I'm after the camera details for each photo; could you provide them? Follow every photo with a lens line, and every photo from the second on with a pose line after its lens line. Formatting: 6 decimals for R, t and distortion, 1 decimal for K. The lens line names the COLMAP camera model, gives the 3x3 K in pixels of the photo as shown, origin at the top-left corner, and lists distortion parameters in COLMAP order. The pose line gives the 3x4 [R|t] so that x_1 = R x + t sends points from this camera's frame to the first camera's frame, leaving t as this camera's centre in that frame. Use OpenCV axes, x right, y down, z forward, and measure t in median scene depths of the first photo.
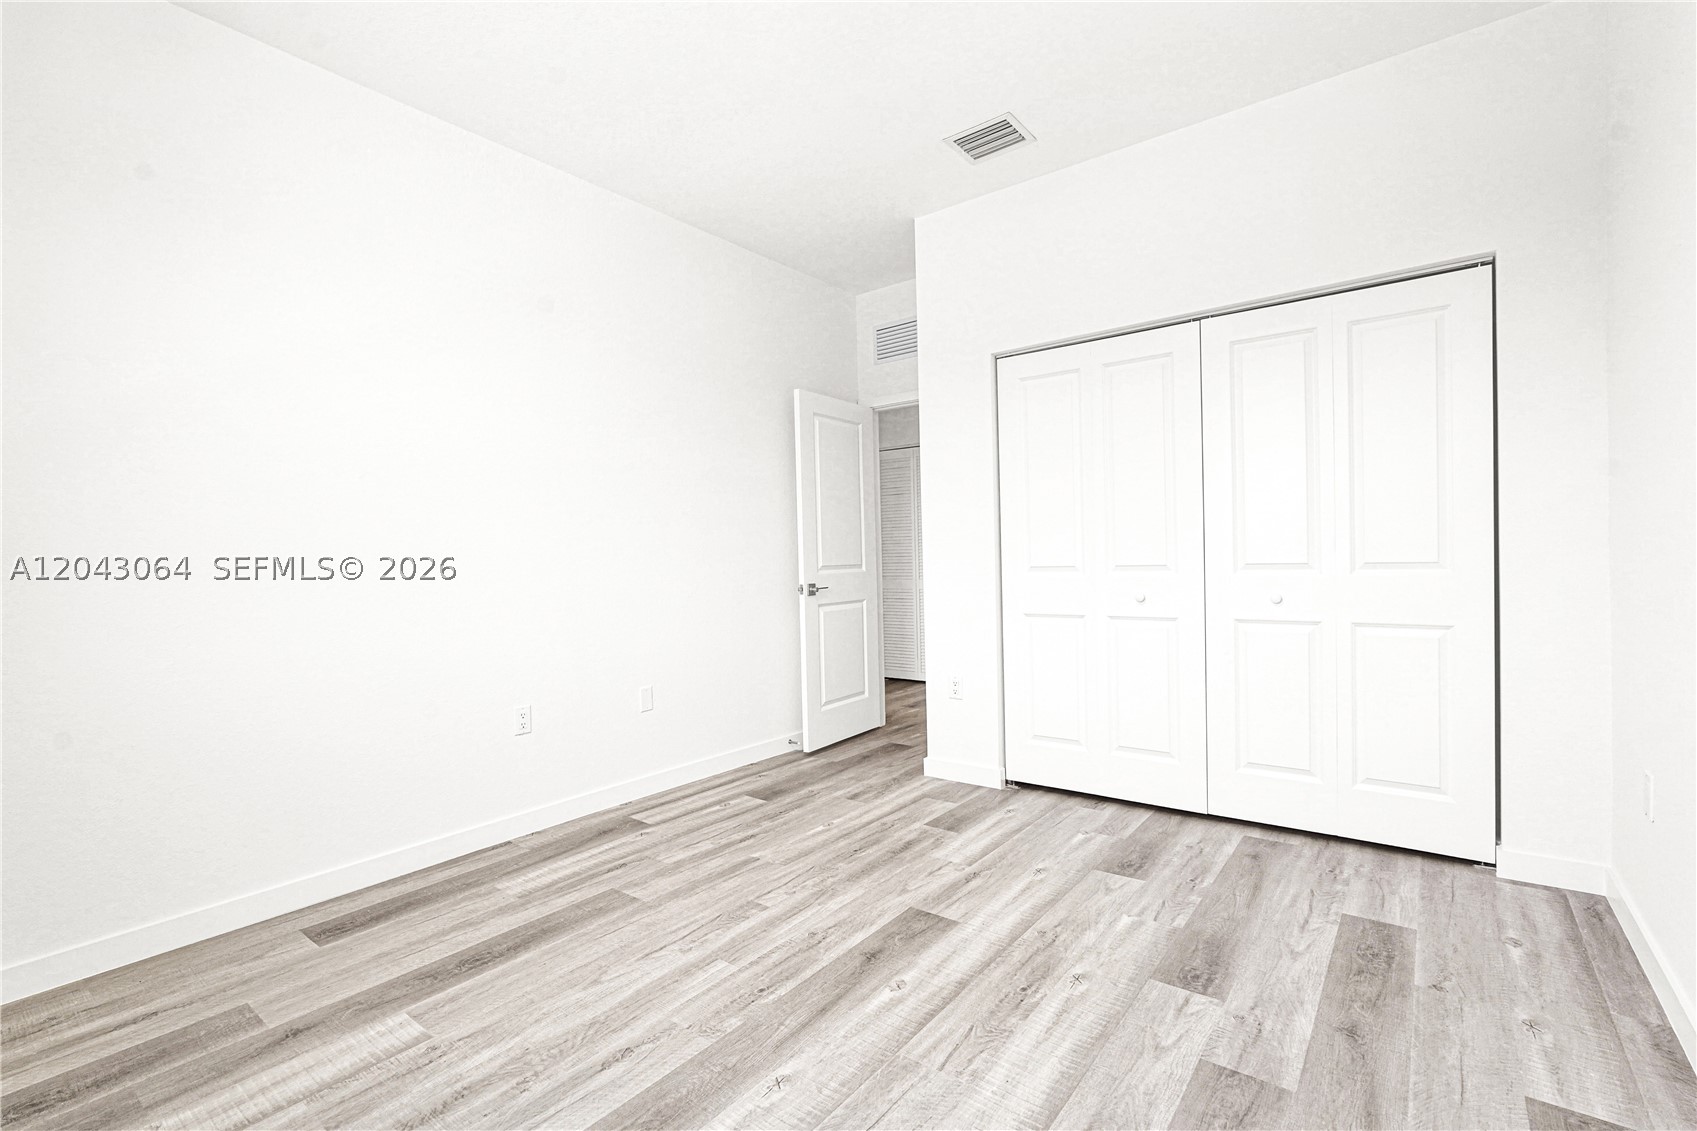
lens RADIAL K [[765.9, 0, 862.2], [0, 765.9, 565.9], [0, 0, 1]] dist [-0.010775, 0.007390]
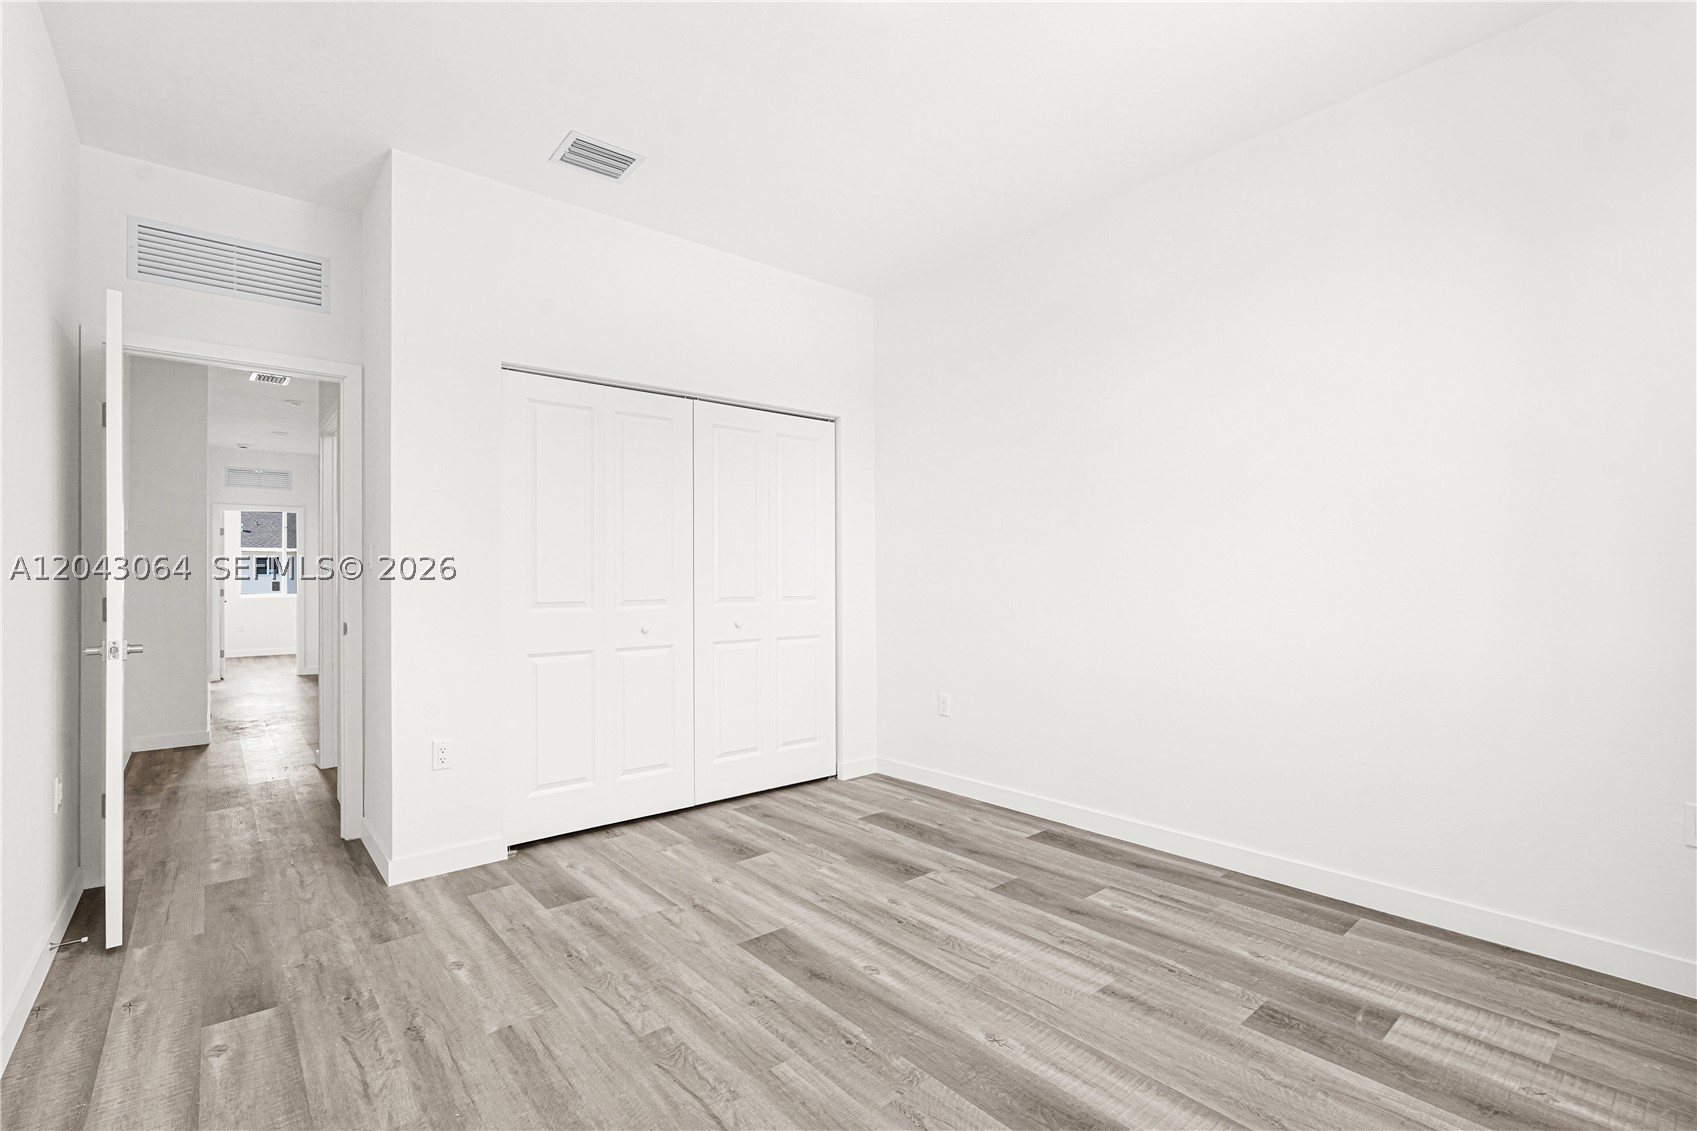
lens RADIAL K [[765.9, 0, 838.7], [0, 765.9, 563.0], [0, 0, 1]] dist [-0.010775, 0.007390]
pose [[0.211153, 0.048735, 0.976237, -0.863497], [0.012580, 0.998538, -0.052569, 0.011280], [-0.977372, 0.023381, 0.210231, 0.637713]]
